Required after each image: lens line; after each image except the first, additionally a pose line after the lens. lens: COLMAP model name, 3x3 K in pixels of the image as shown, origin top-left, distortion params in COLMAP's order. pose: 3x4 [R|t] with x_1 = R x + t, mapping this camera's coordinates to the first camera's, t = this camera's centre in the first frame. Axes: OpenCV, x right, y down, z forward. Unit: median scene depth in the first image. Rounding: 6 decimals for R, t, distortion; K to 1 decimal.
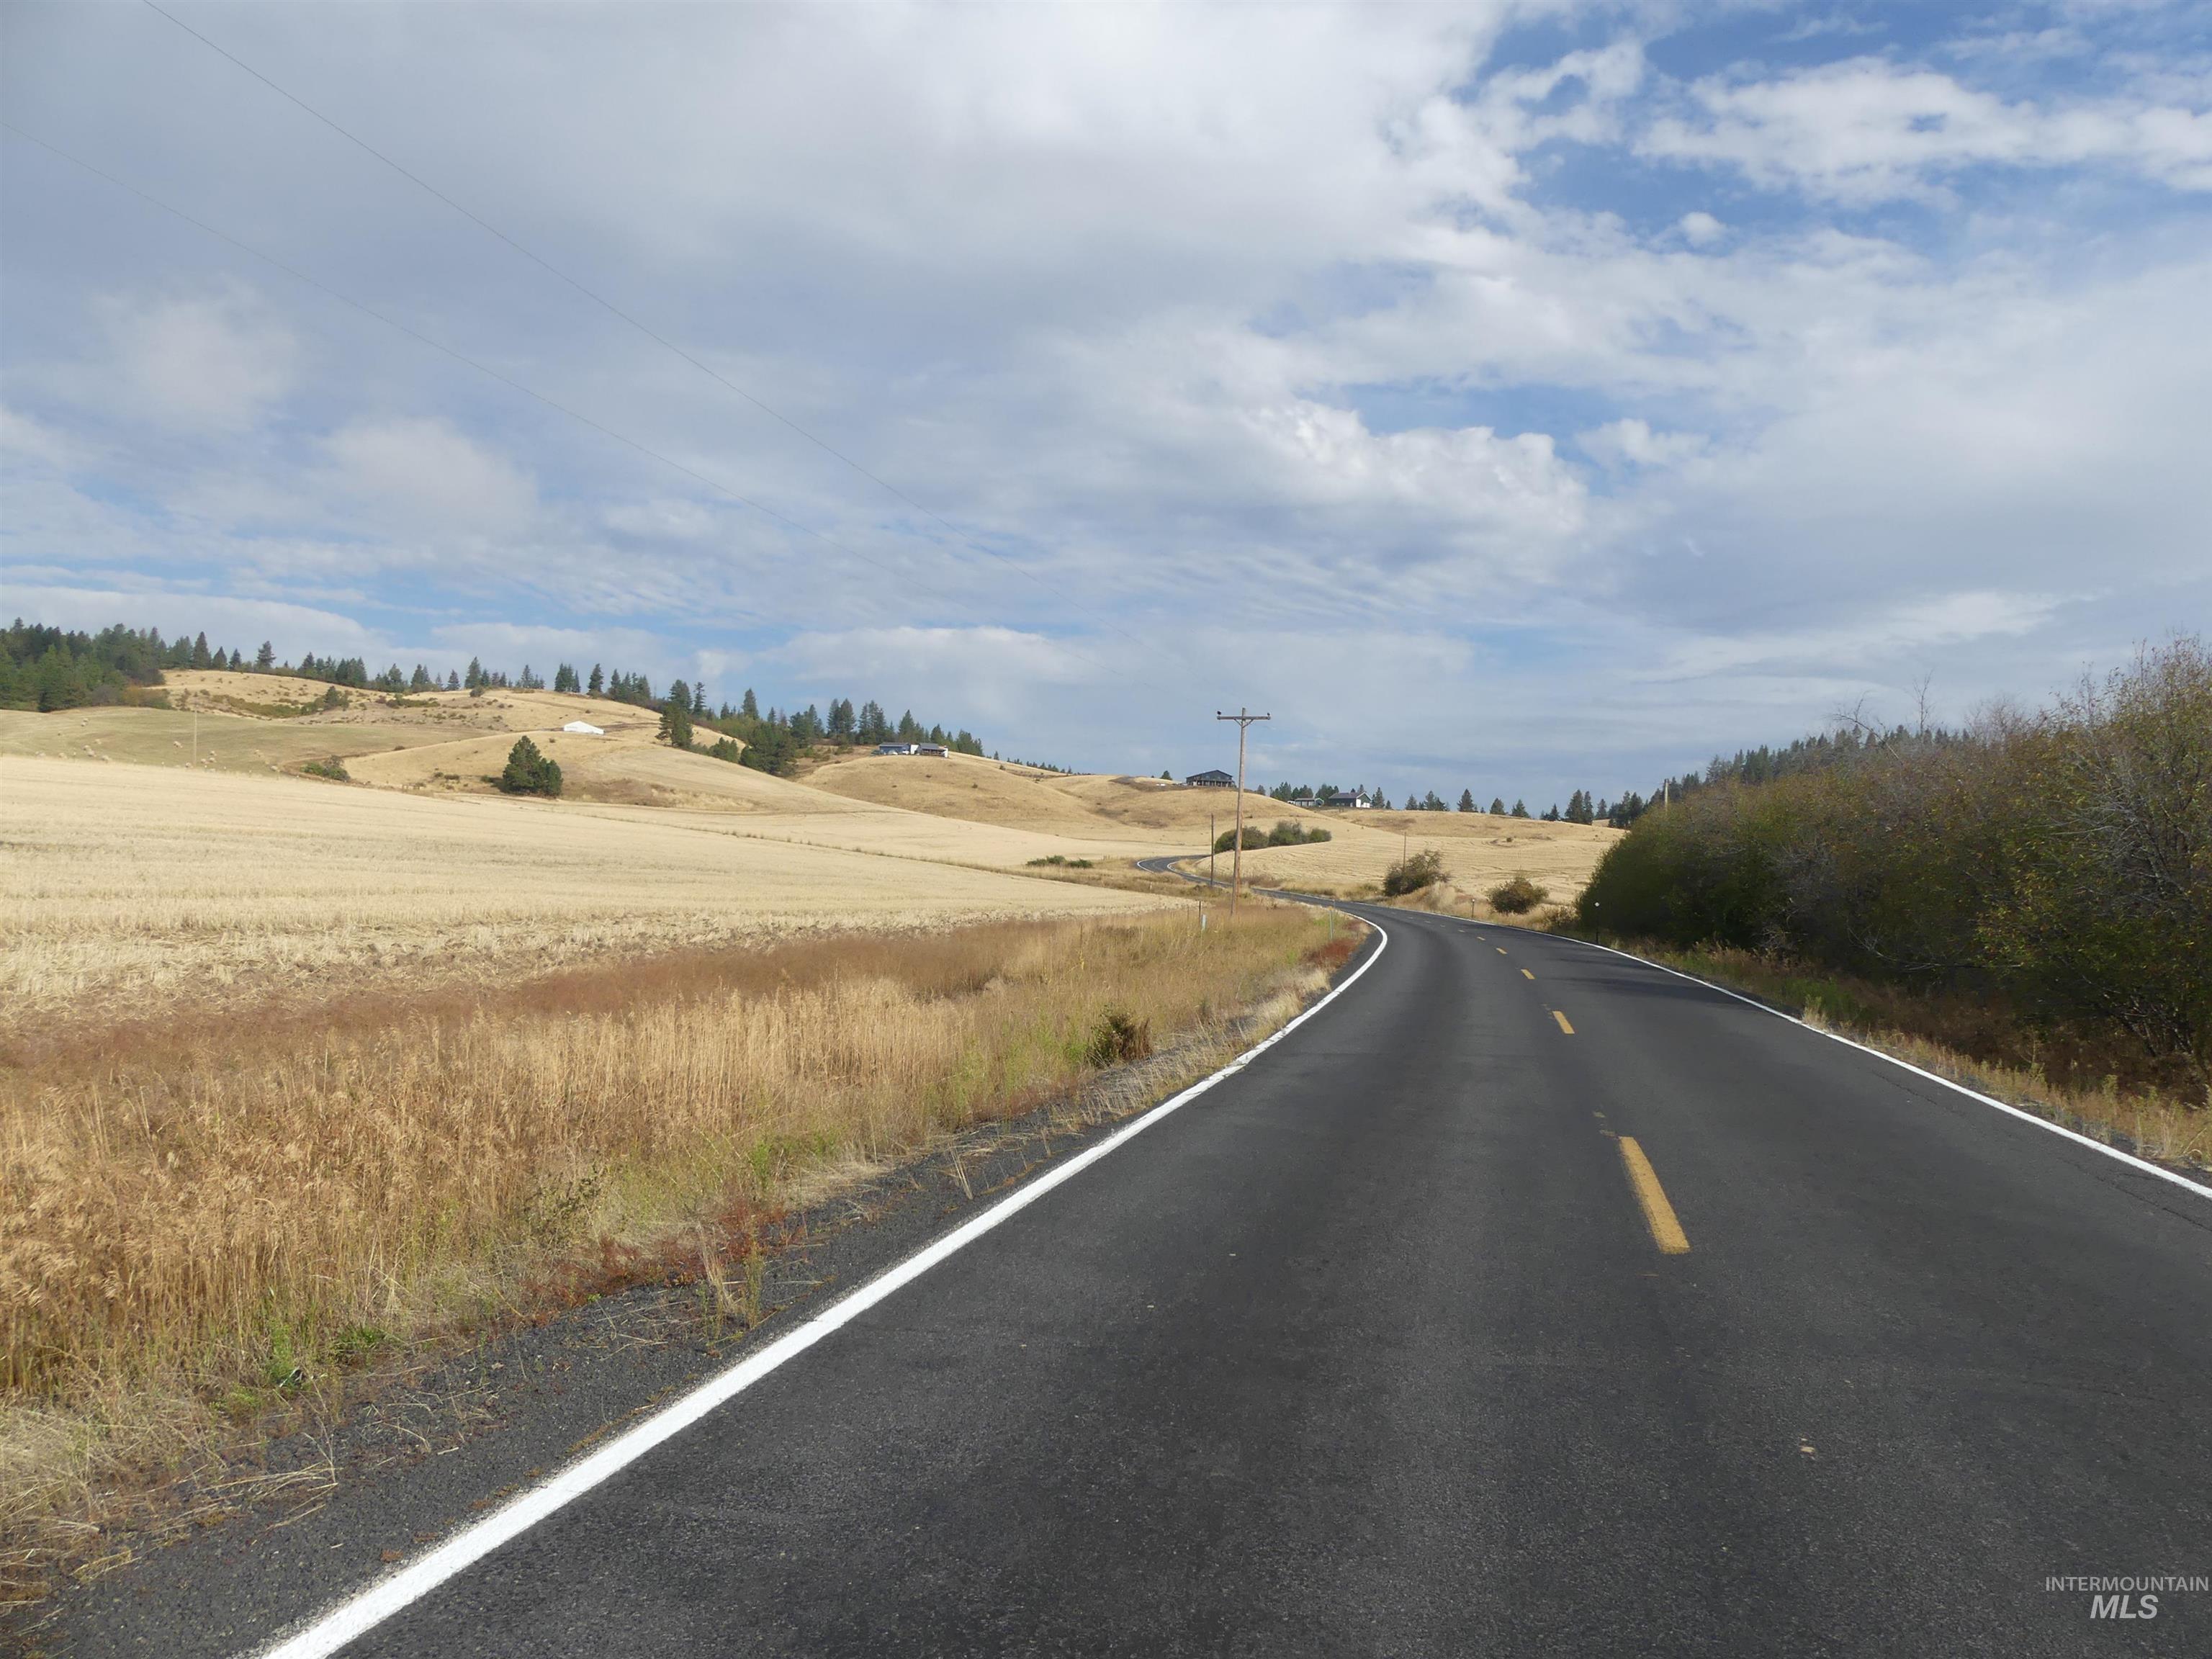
lens RADIAL K [[1657.7, 0, 1118.2], [0, 1657.7, 850.8], [0, 0, 1]] dist [-0.027984, 0.014167]
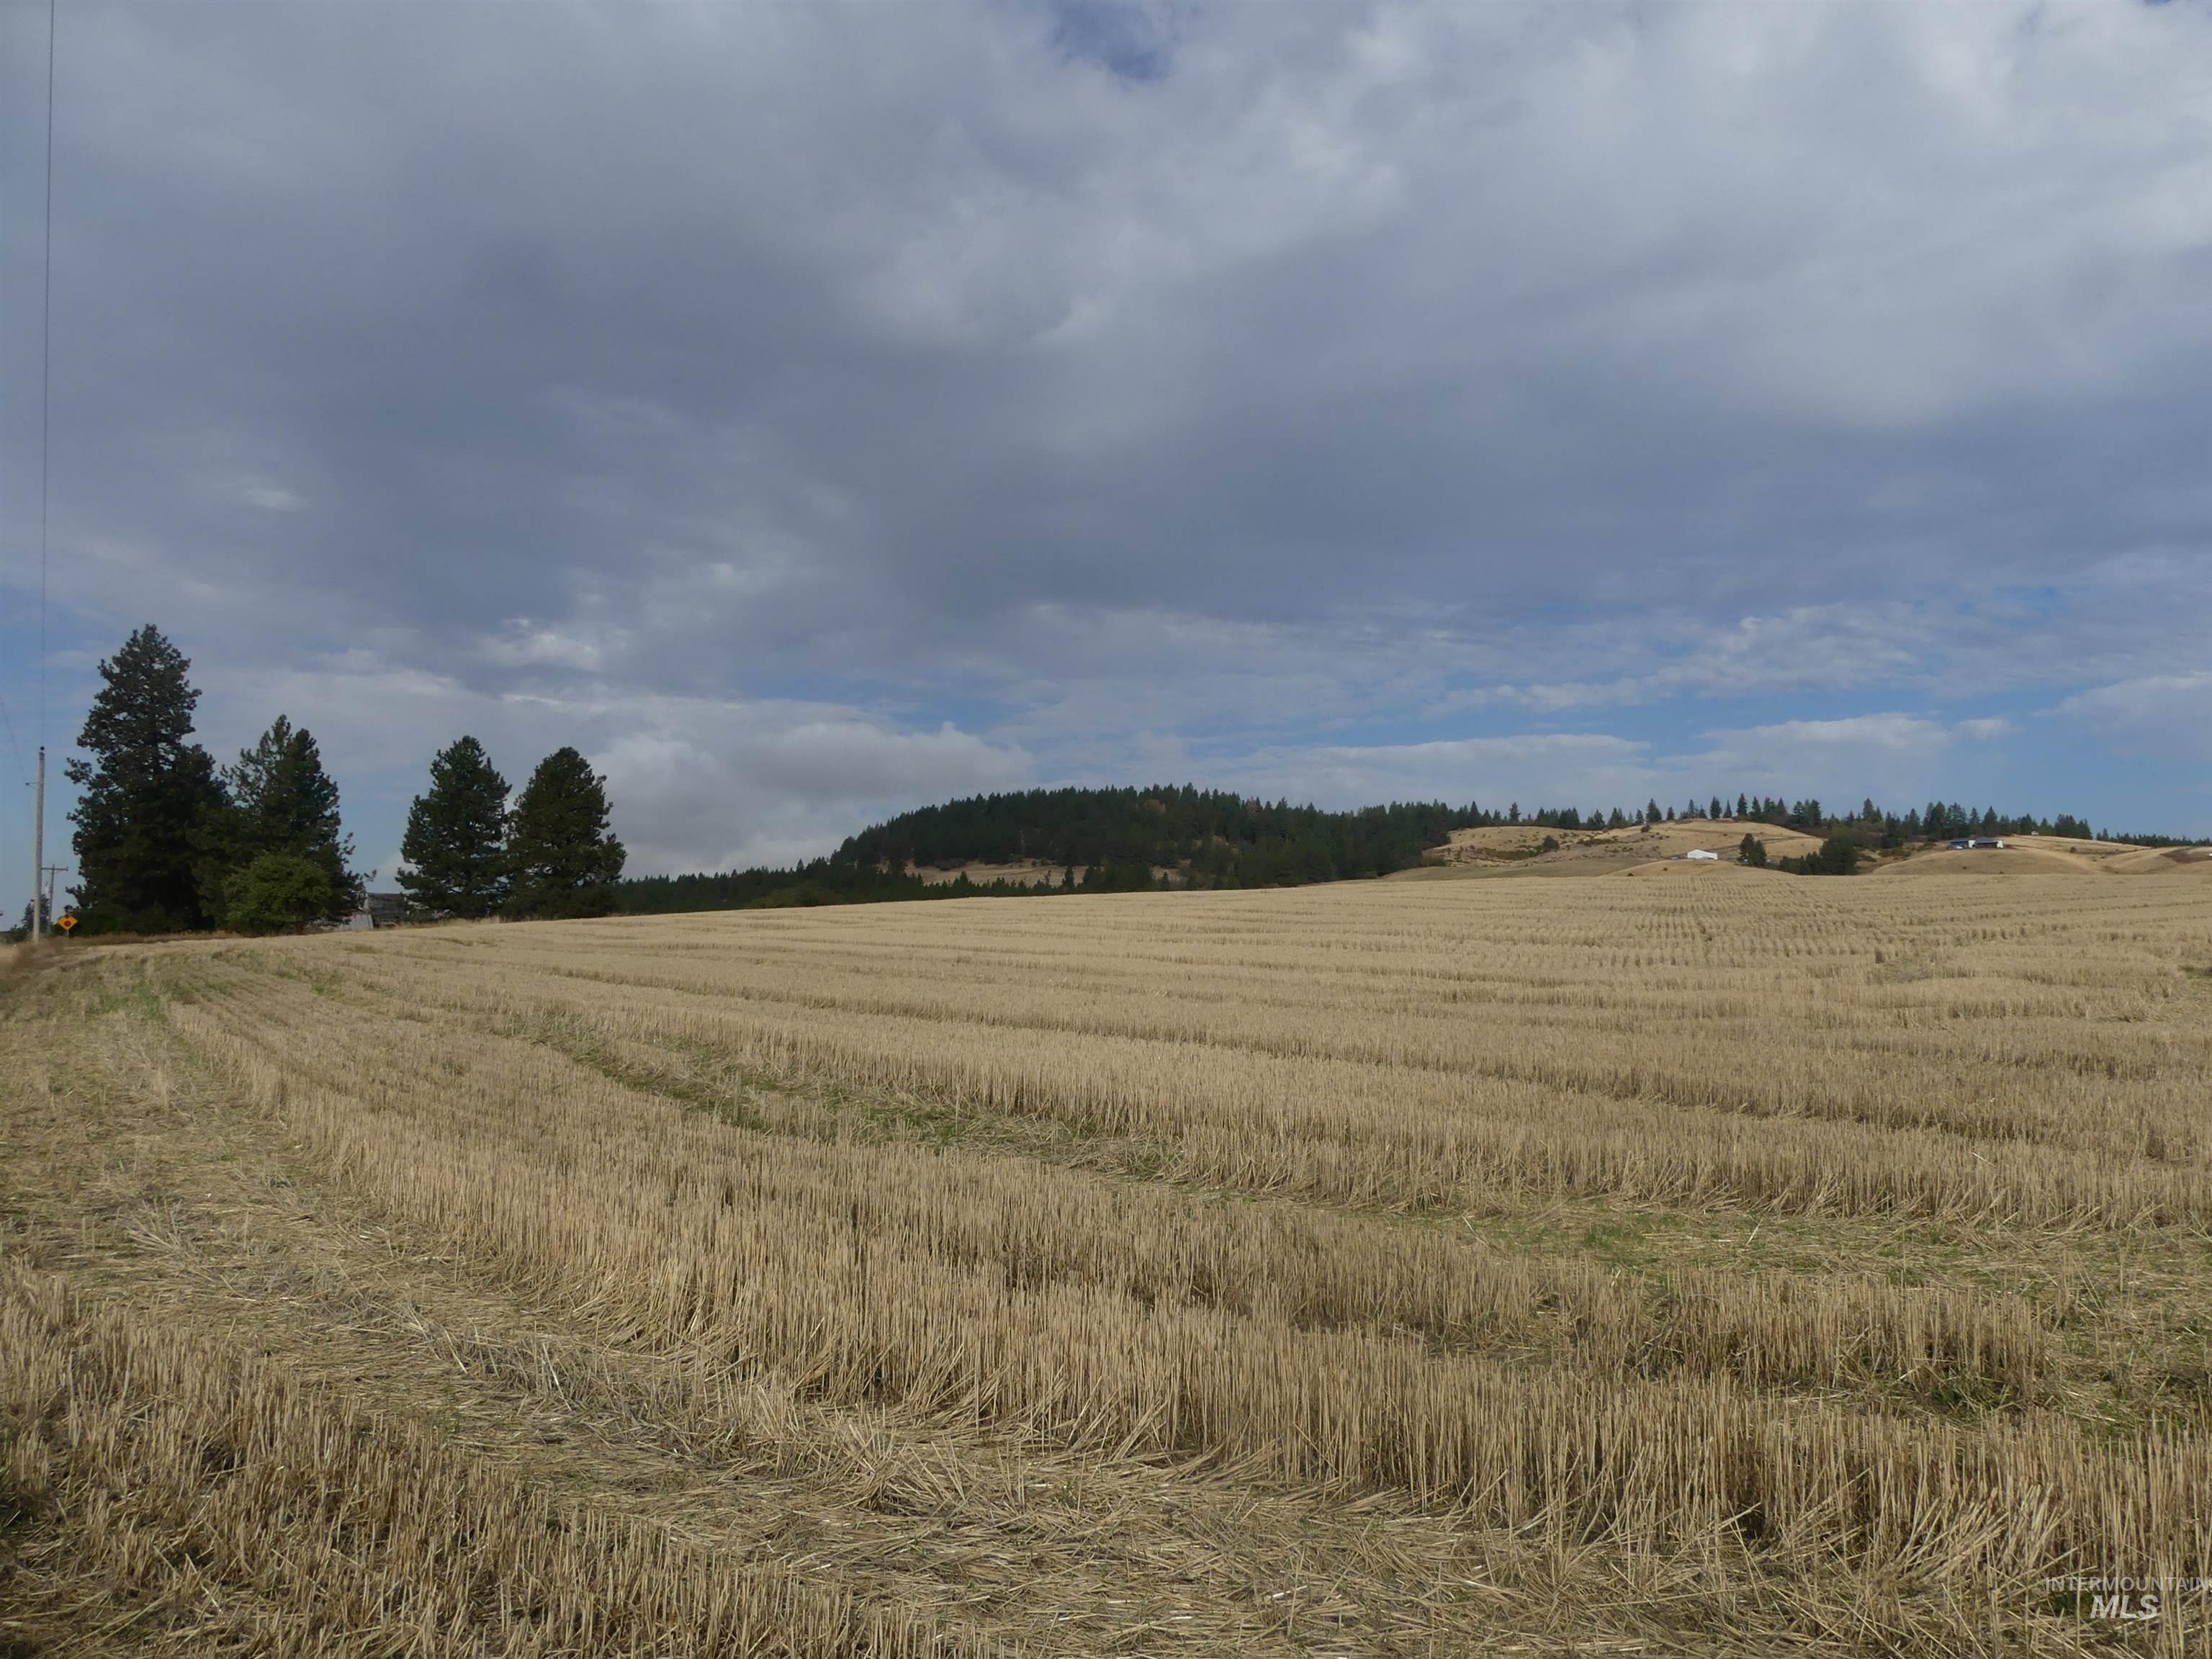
lens RADIAL K [[1649.7, 0, 1113.5], [0, 1649.7, 851.6], [0, 0, 1]] dist [-0.050390, 0.071637]
pose [[0.724925, -0.089235, -0.683023, 0.205577], [0.053937, 0.995882, -0.072863, 0.000862], [0.686713, 0.015980, 0.726753, -0.281849]]
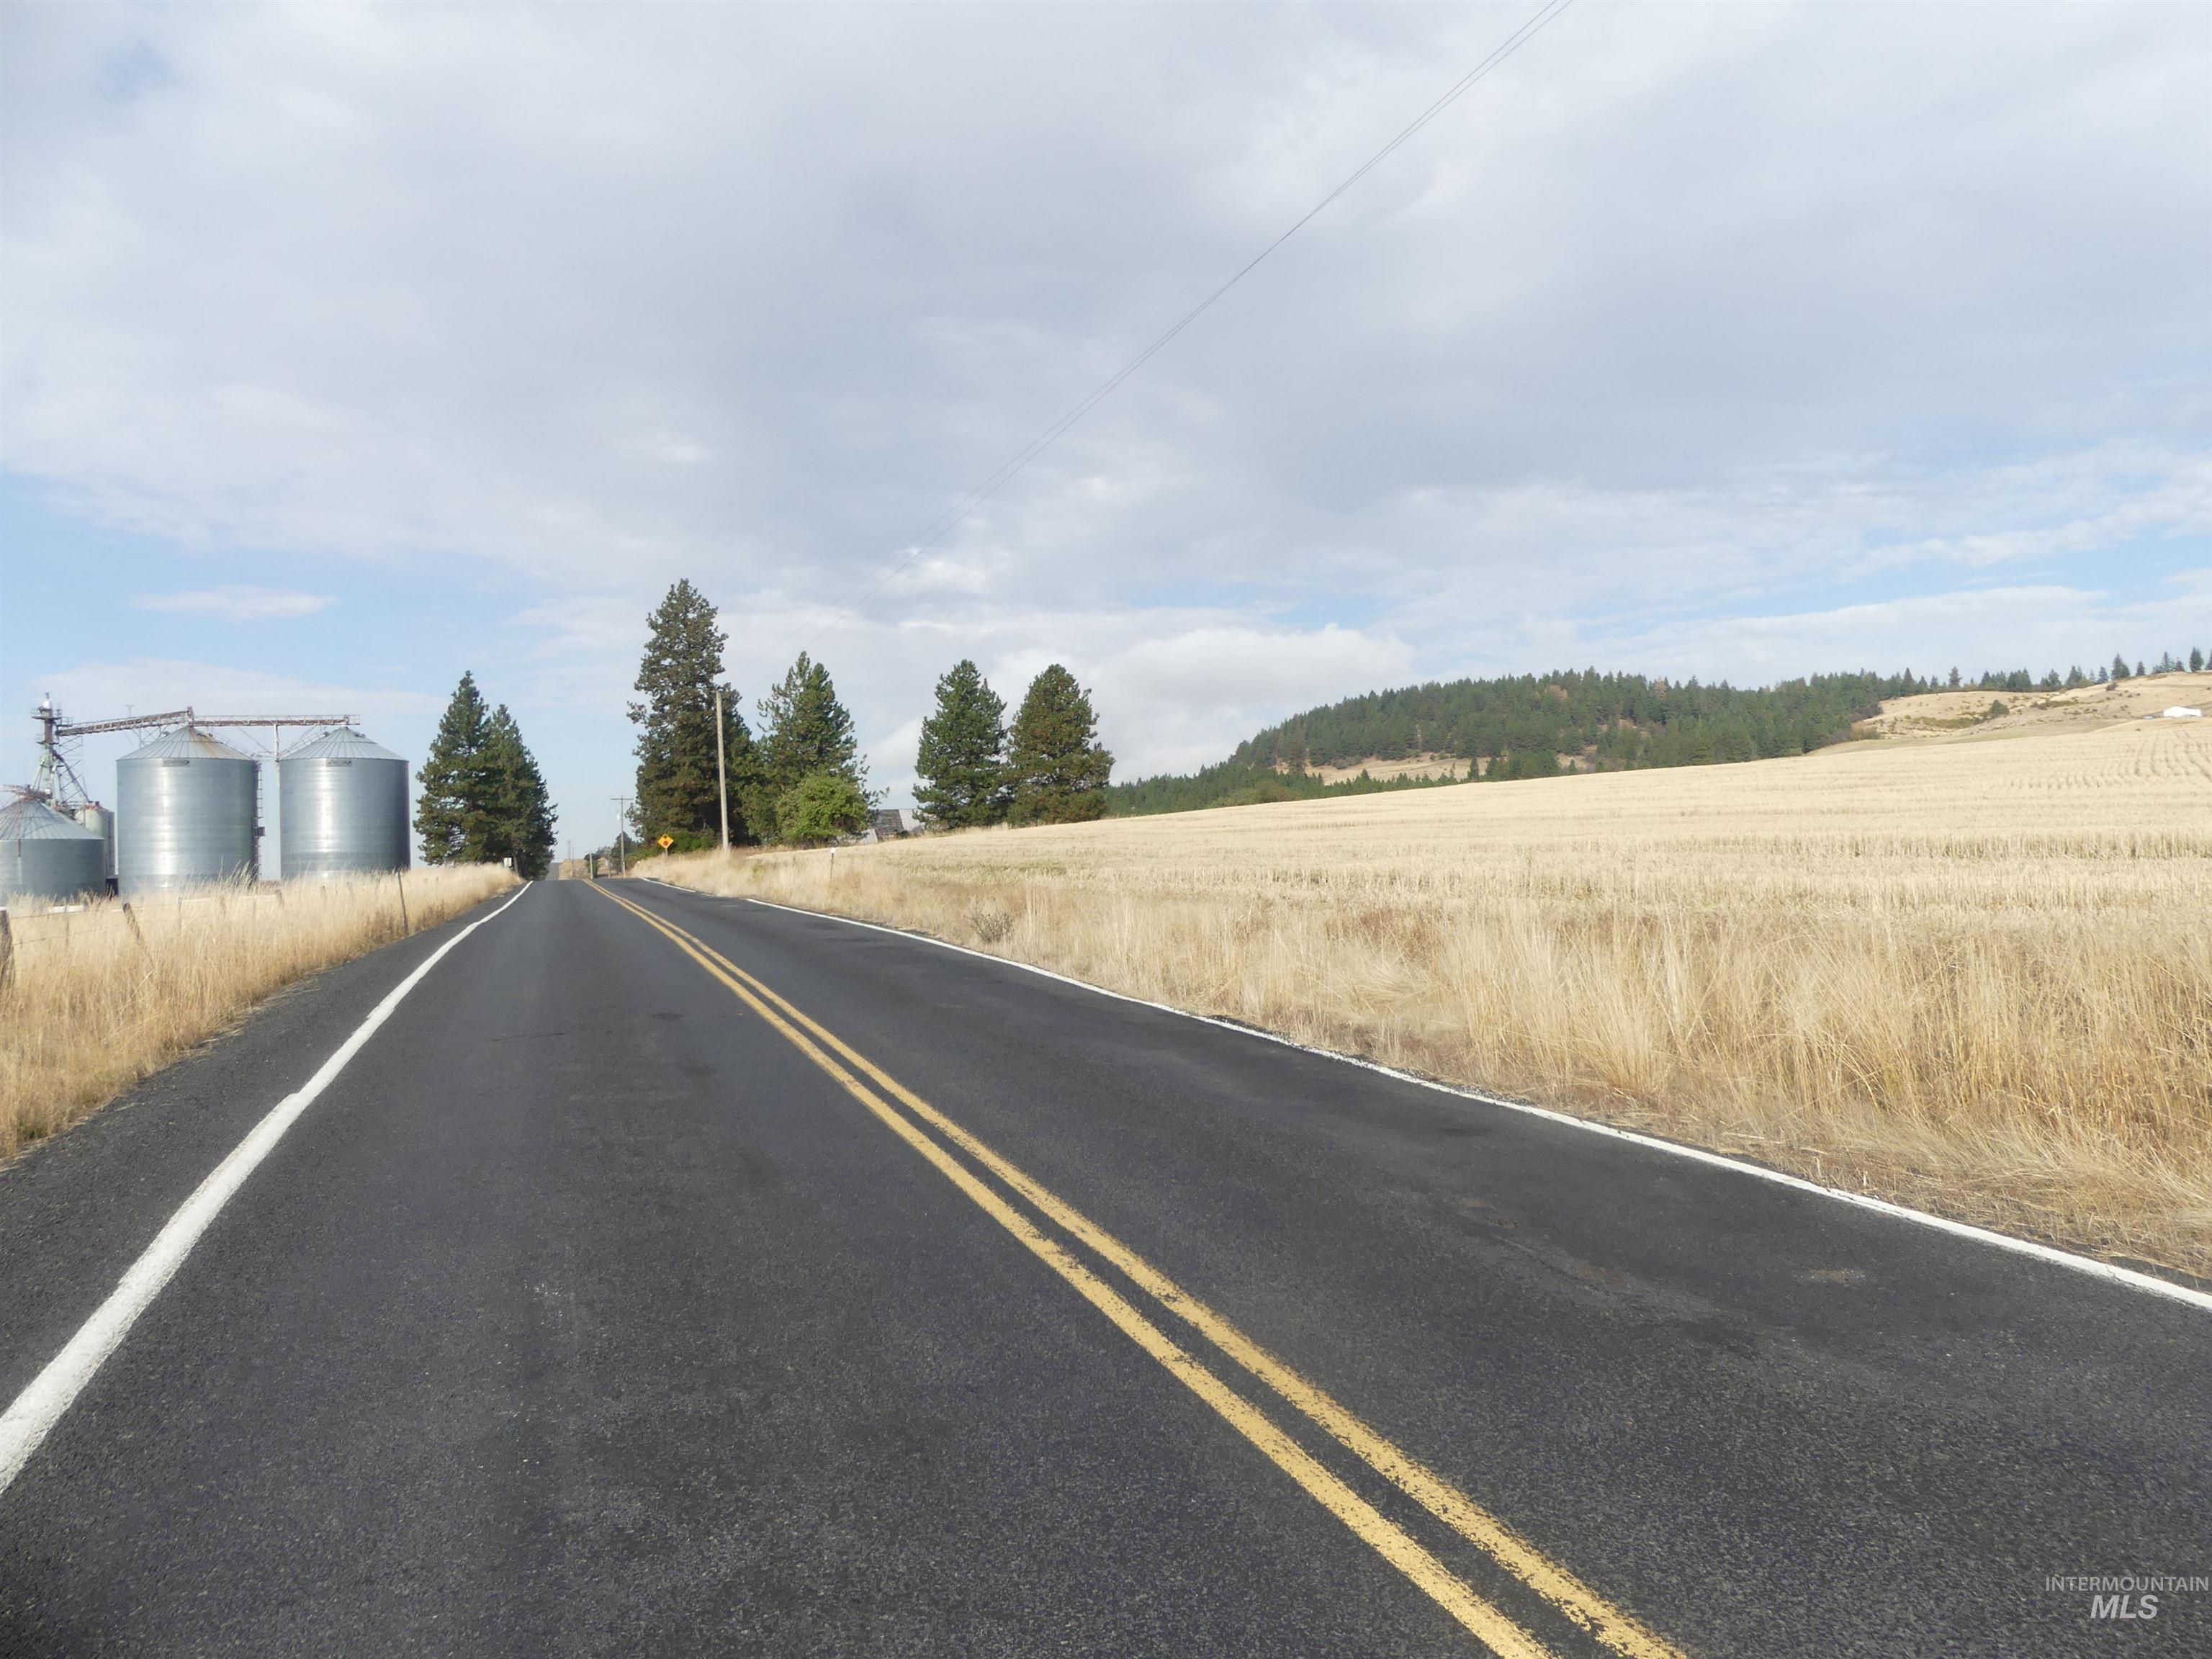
lens RADIAL K [[1655.8, 0, 1116.6], [0, 1655.8, 856.7], [0, 0, 1]] dist [-0.037619, 0.034994]
pose [[0.547859, -0.069667, -0.833665, 0.205544], [0.086360, 0.995912, -0.026473, 0.001773], [0.832101, -0.057492, 0.551636, -0.299895]]
